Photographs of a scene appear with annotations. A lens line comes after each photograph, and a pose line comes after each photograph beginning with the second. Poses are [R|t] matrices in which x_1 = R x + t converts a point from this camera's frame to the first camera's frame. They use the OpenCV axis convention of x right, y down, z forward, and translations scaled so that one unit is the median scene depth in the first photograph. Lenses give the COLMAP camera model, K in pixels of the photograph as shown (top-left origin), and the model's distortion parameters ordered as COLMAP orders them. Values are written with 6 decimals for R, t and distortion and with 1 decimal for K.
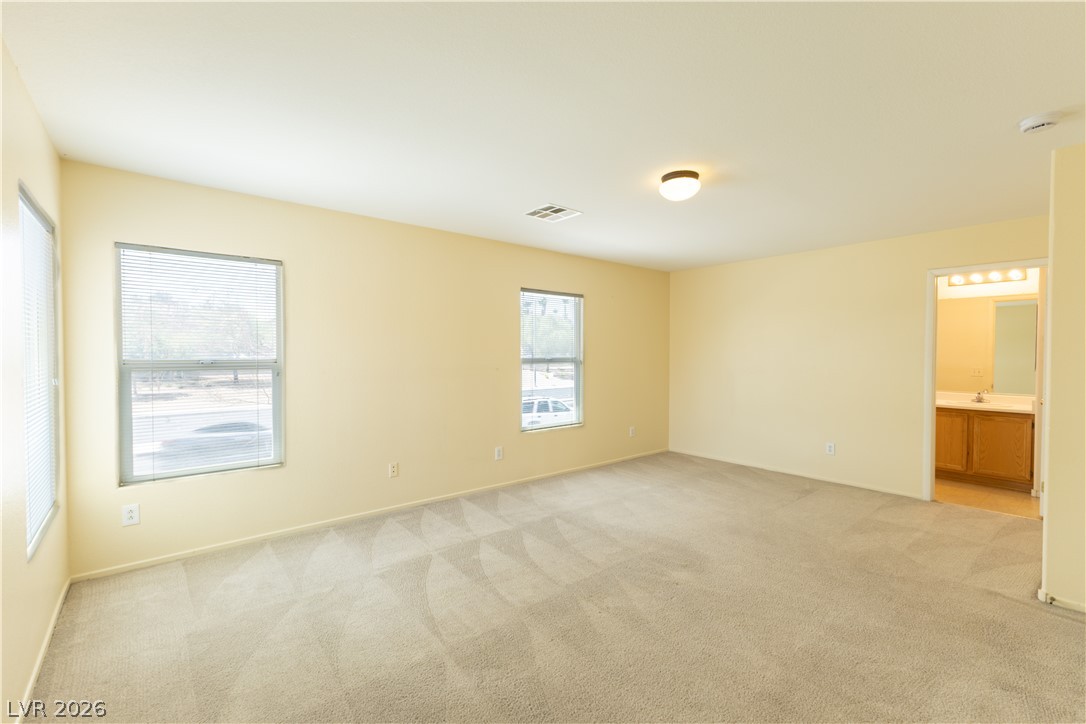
lens RADIAL K [[471.0, 0, 543.0], [0, 471.0, 361.7], [0, 0, 1]] dist [0.008967, -0.000514]
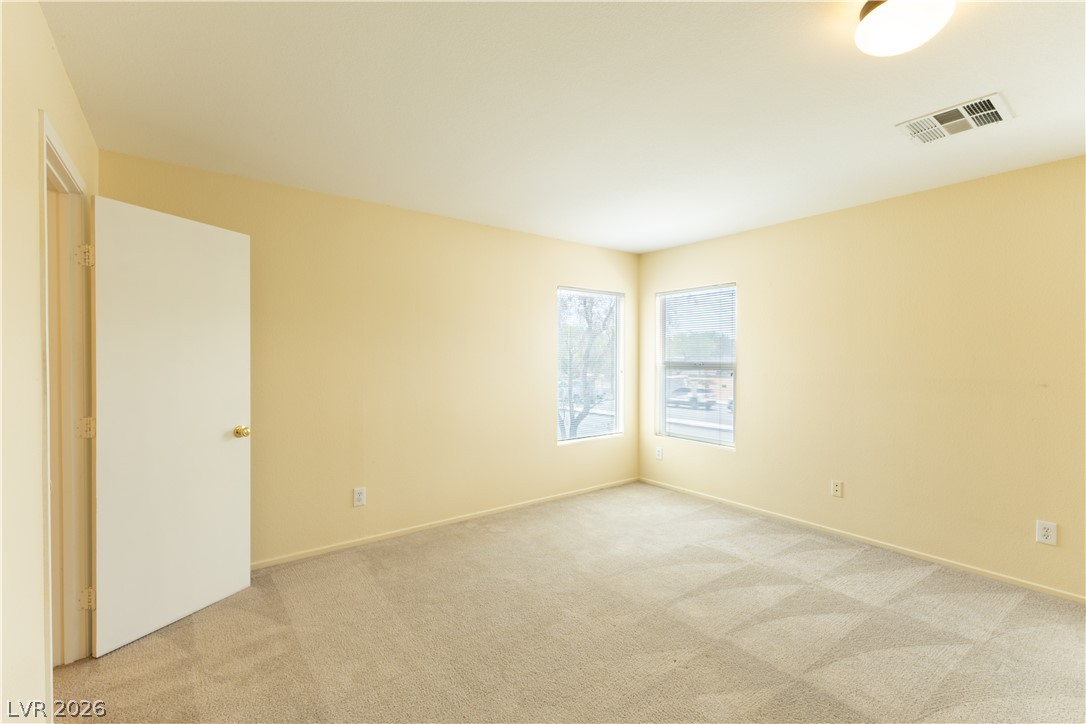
lens RADIAL K [[471.0, 0, 543.0], [0, 471.0, 361.7], [0, 0, 1]] dist [0.008967, -0.000514]
pose [[-0.048339, 0.009430, -0.998786, 0.672661], [-0.019654, 0.999753, 0.010391, -0.009583], [0.998638, 0.020133, -0.048141, 0.542061]]
